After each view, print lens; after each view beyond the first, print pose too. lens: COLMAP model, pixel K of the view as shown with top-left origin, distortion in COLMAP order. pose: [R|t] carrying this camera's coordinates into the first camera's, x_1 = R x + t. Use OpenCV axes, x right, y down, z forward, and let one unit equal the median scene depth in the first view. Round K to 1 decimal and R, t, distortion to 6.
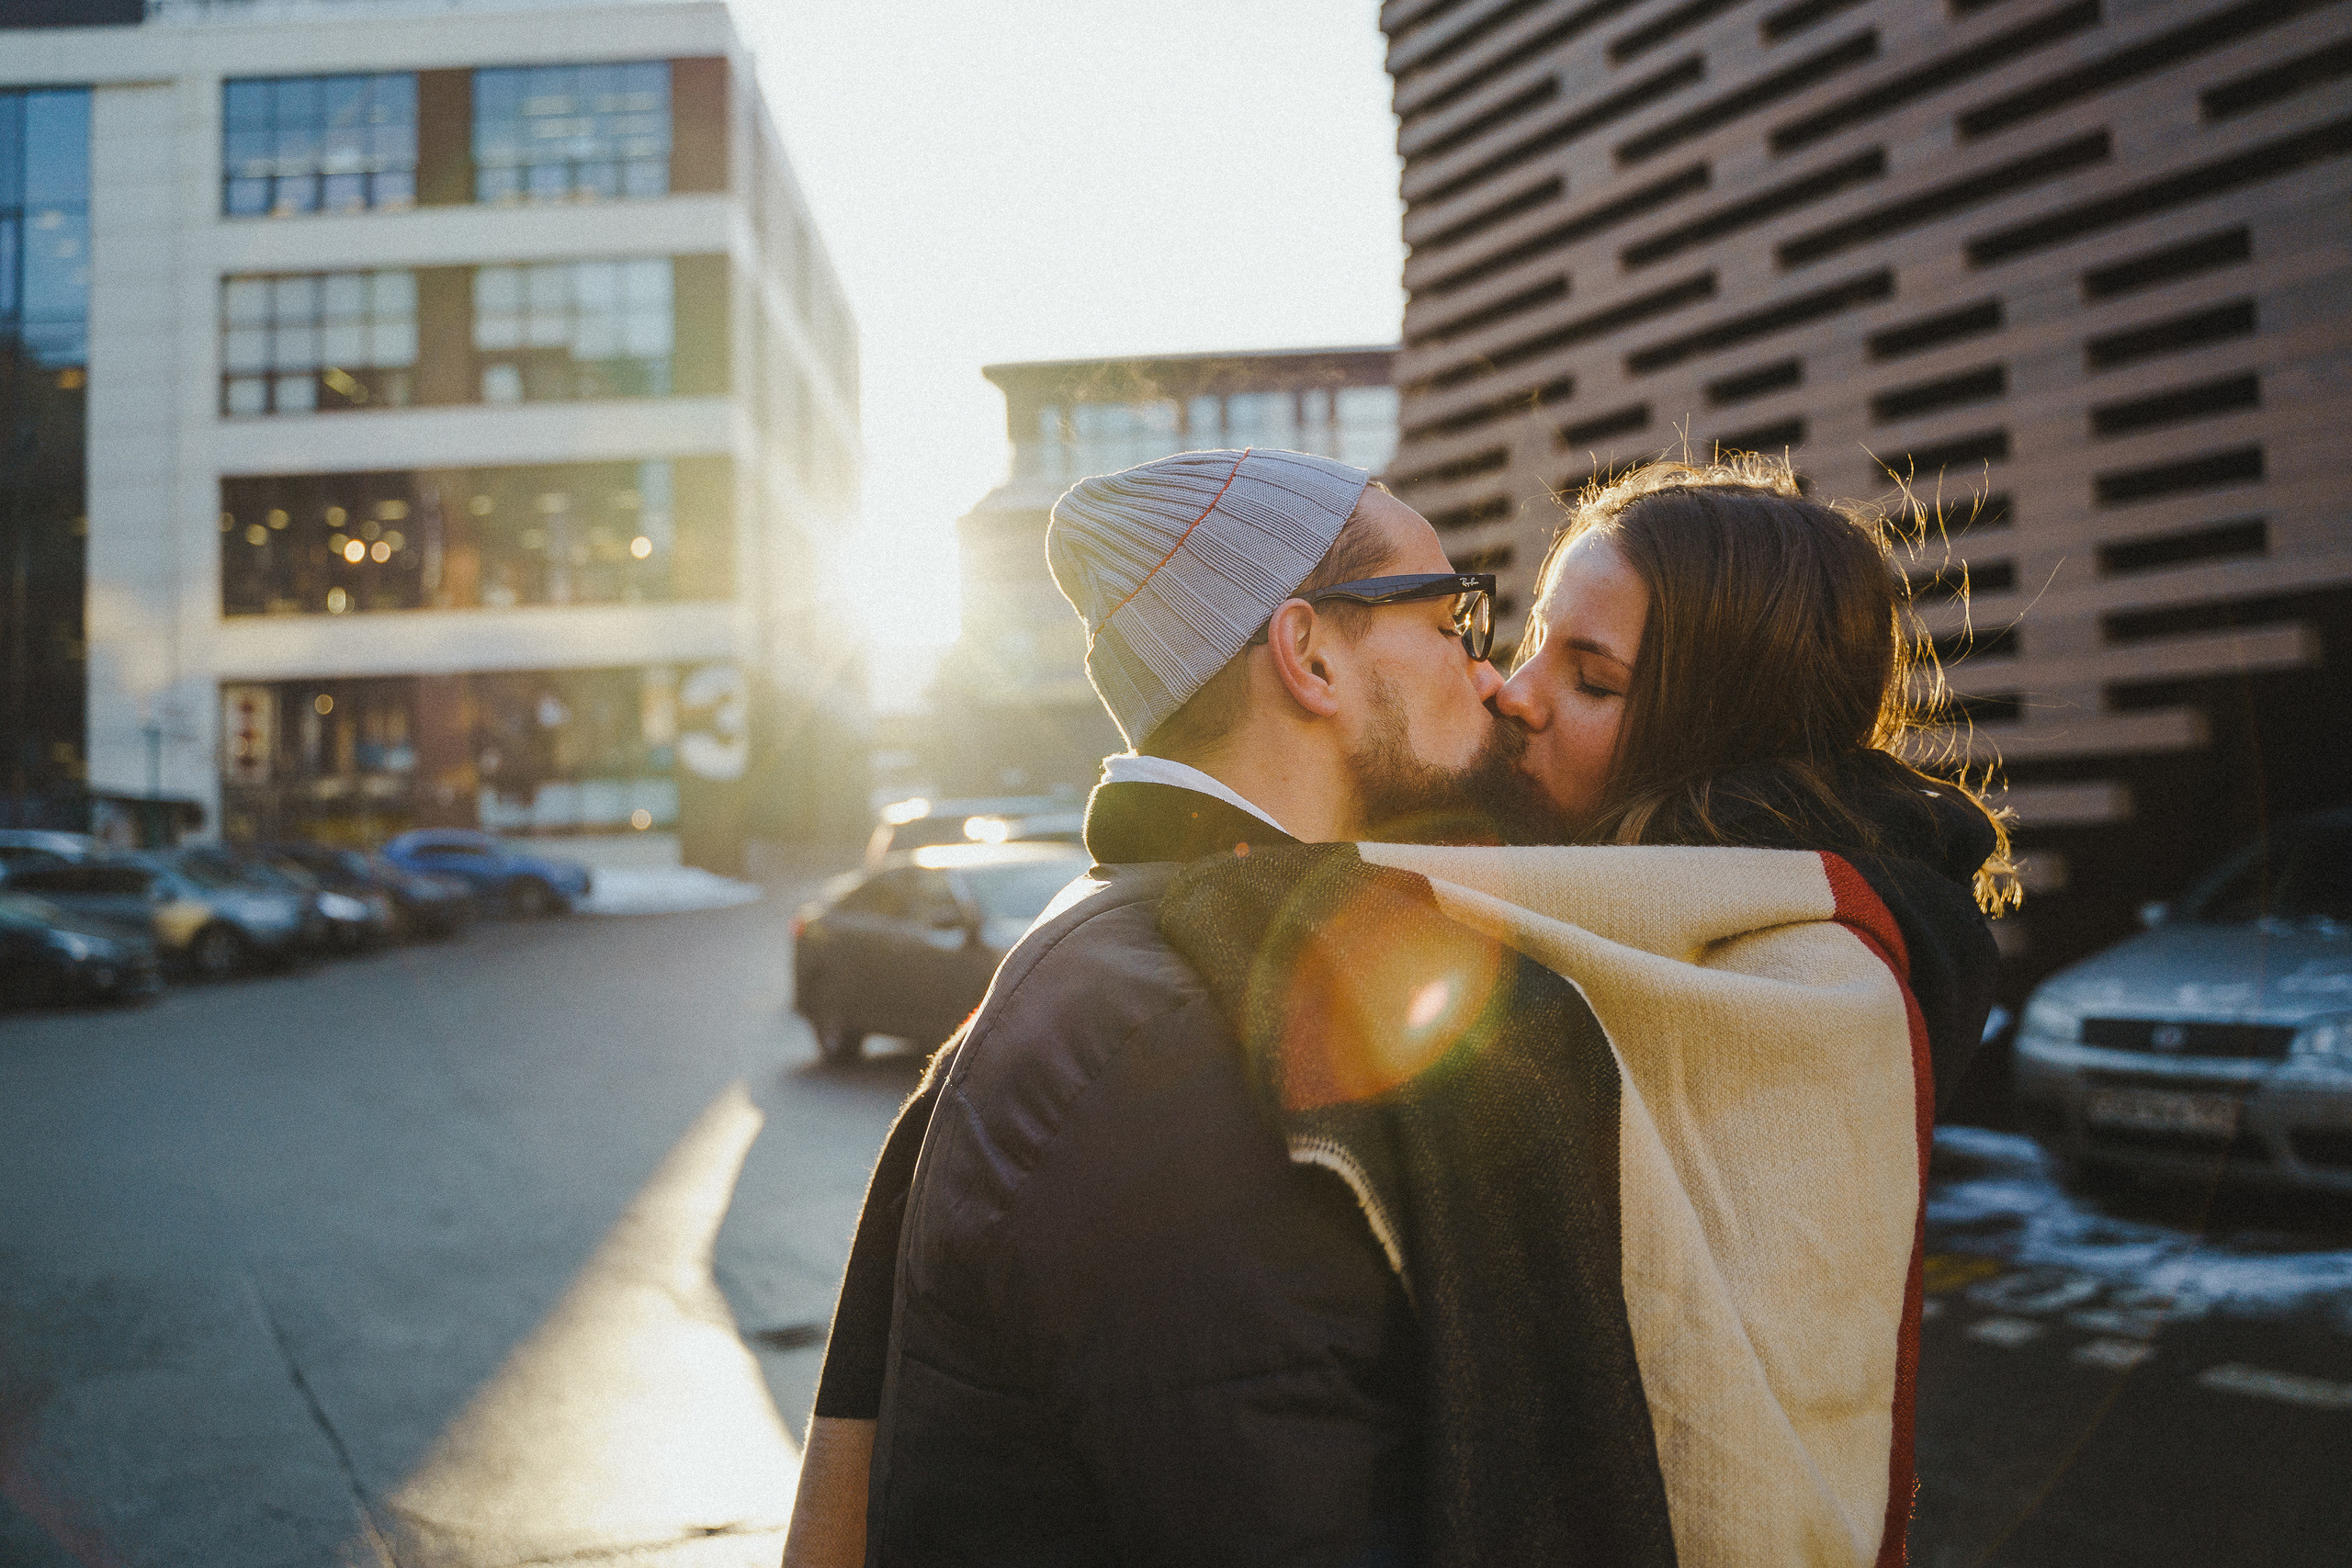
lens RADIAL K [[1944.6, 0, 1293.5], [0, 1944.6, 735.4], [0, 0, 1]] dist [-0.109348, 0.066474]
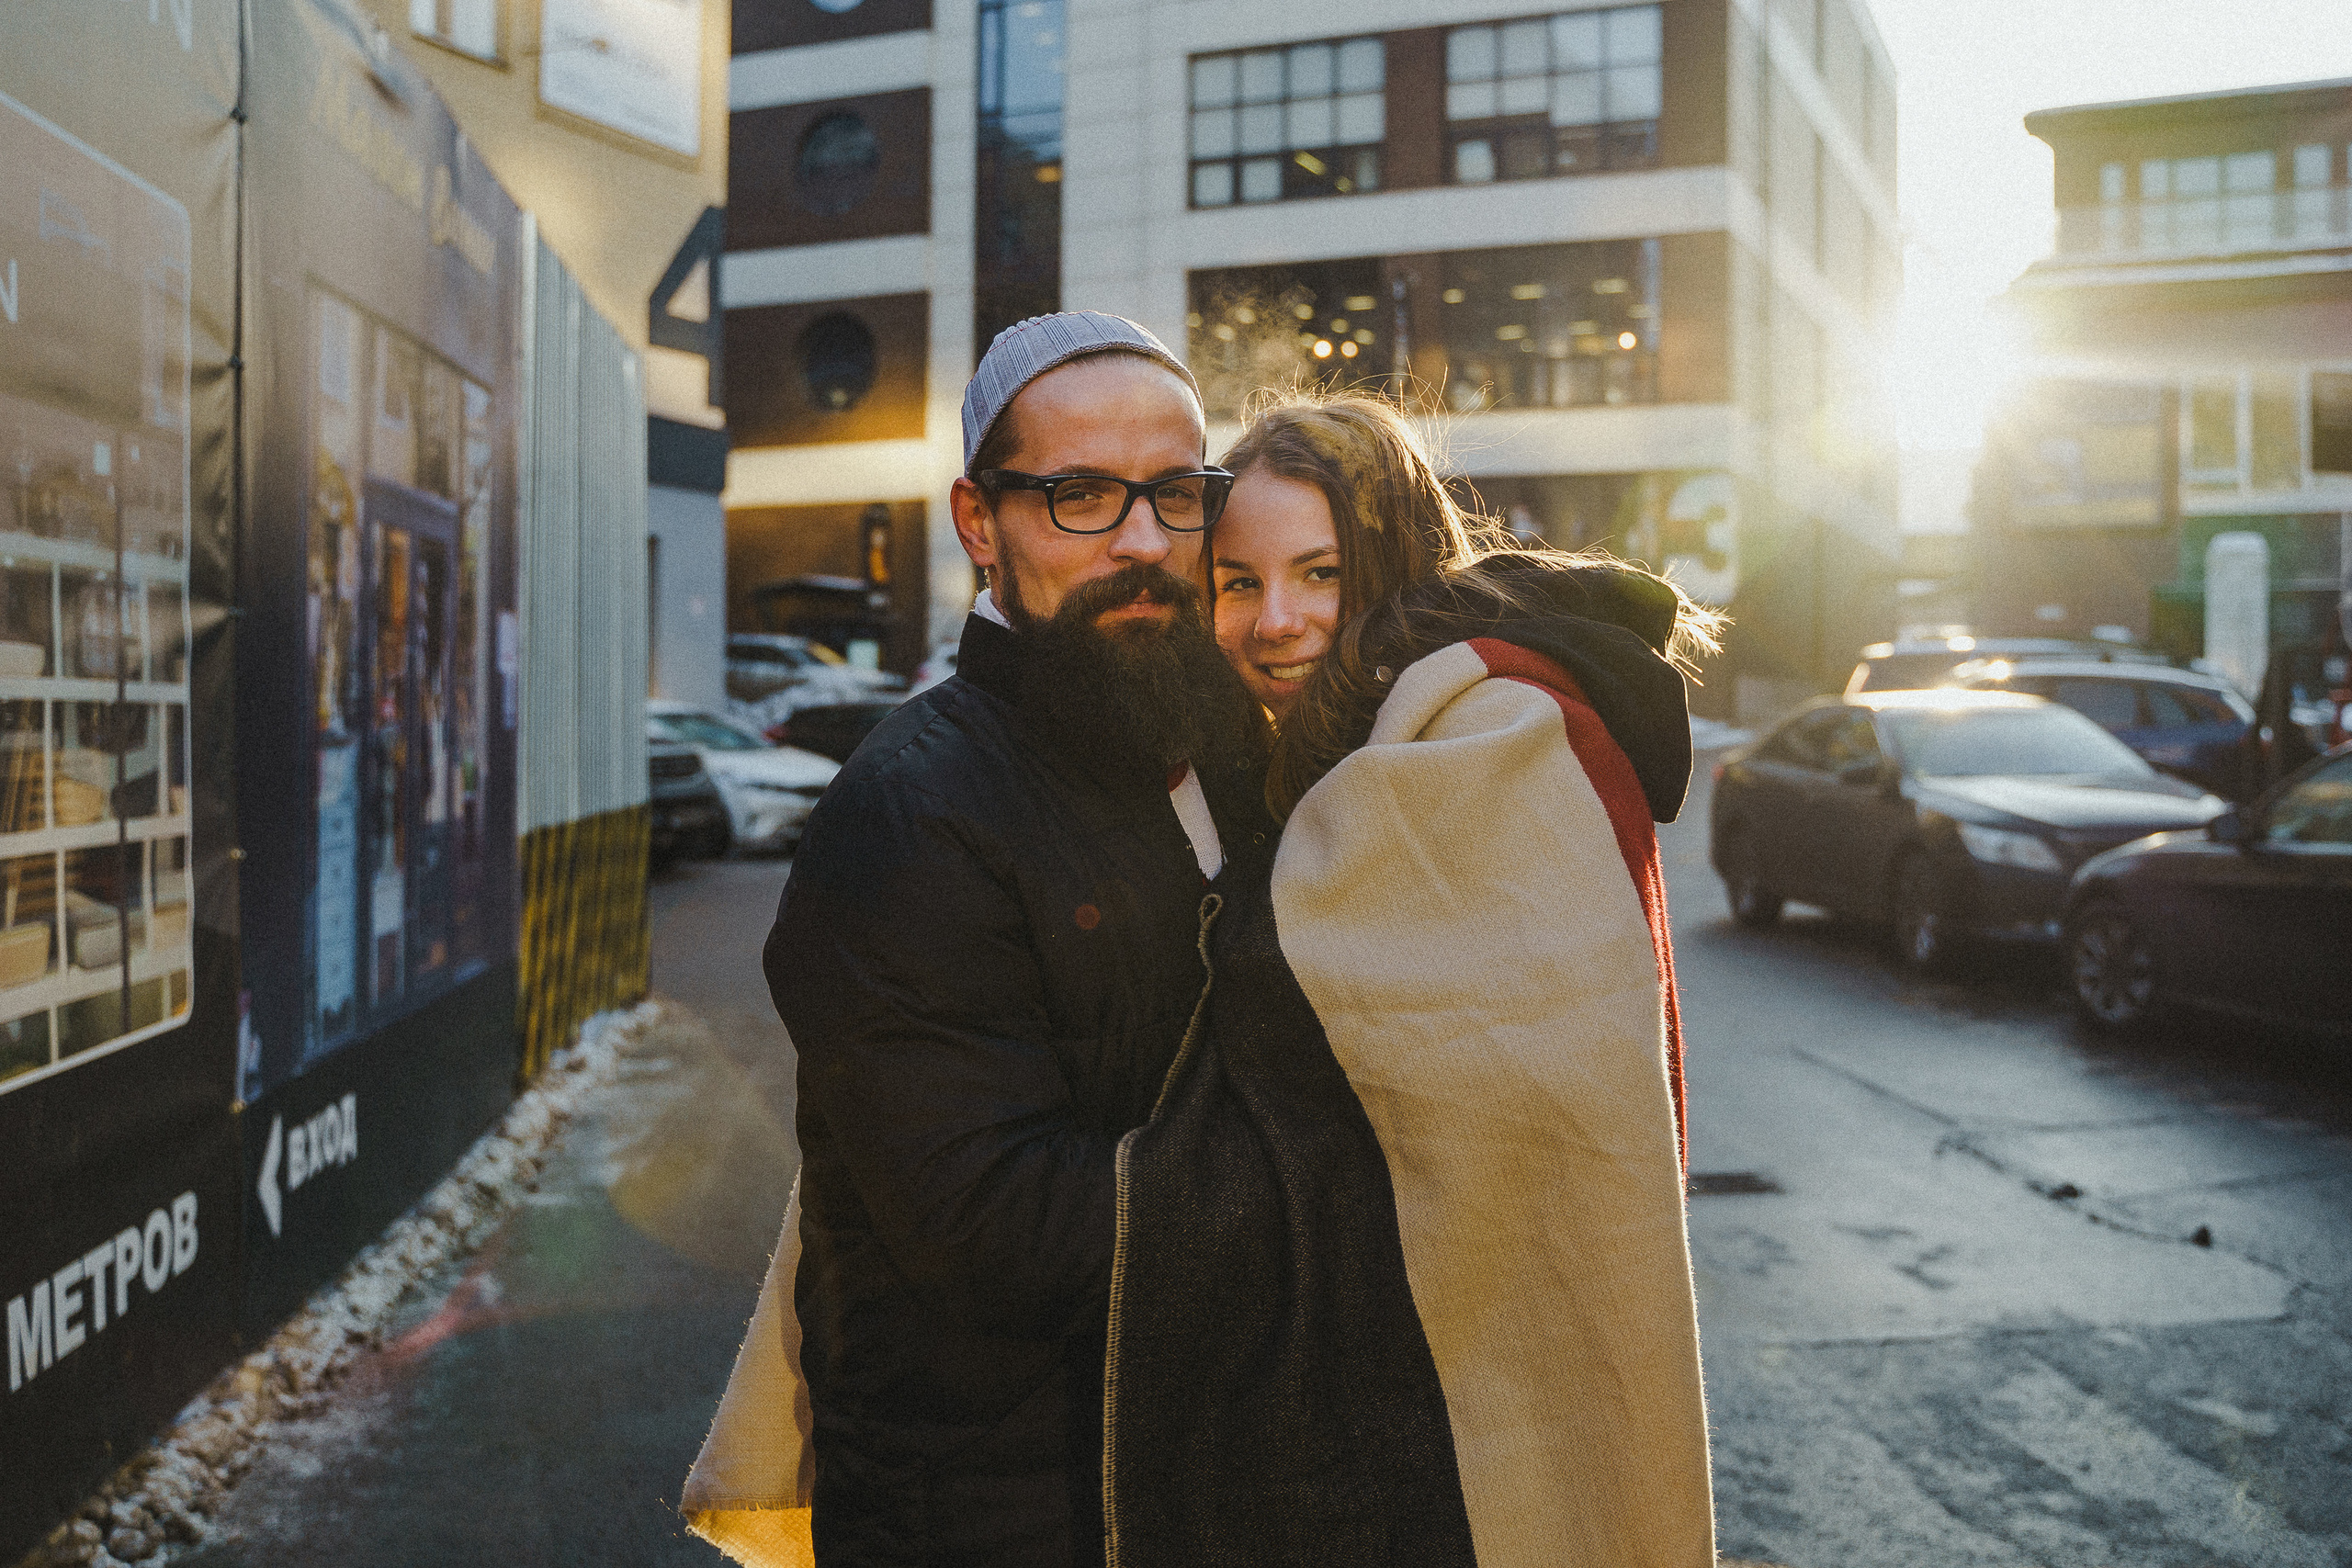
lens RADIAL K [[1944.6, 0, 1293.5], [0, 1944.6, 735.4], [0, 0, 1]] dist [-0.109348, 0.066474]
pose [[0.914292, 0.048998, -0.402082, -0.117546], [-0.018173, 0.996619, 0.080127, 0.014826], [0.404649, -0.065953, 0.912091, 0.122466]]
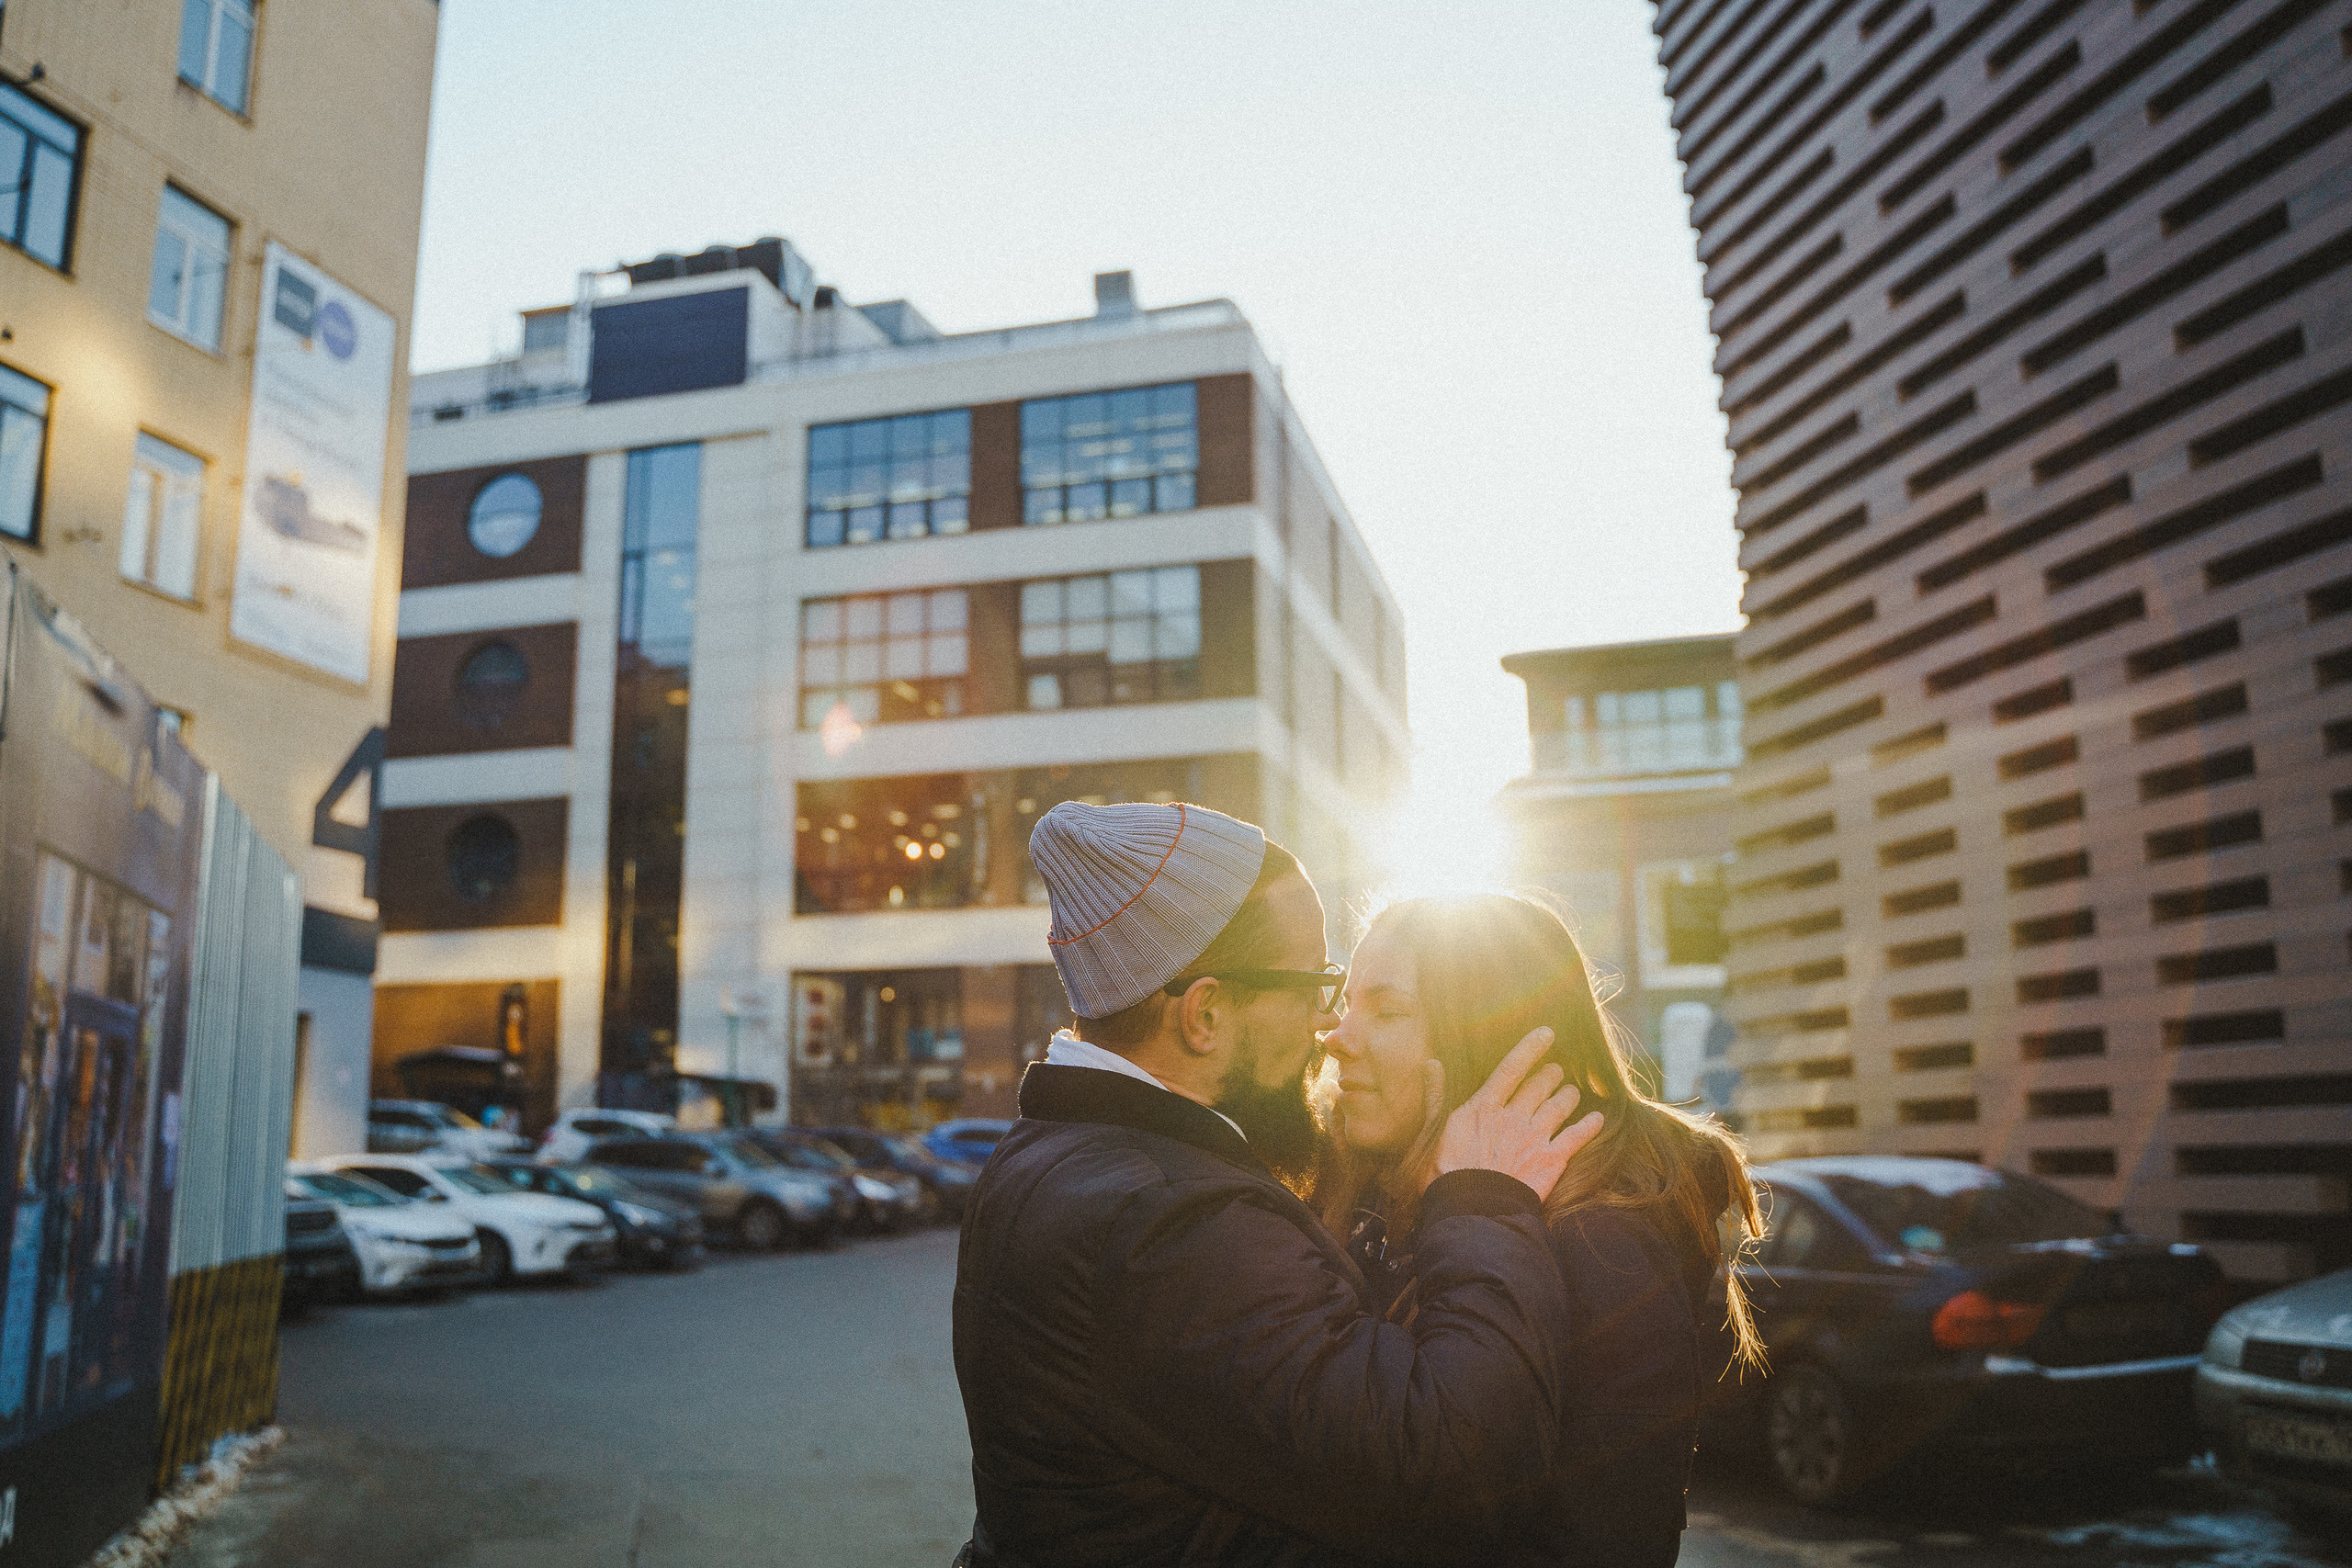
lens RADIAL K [[1999.5, 0, 1218.5], [0, 1999.5, 777.4], [0, 0, 1]] dist [-0.119936, 0.077877]
pose [[0.952367, -0.027515, -0.303710, 0.010987], [-0.011027, 0.992162, -0.124467, -0.000729], [0.304754, 0.121888, 0.944600, -0.008244]]
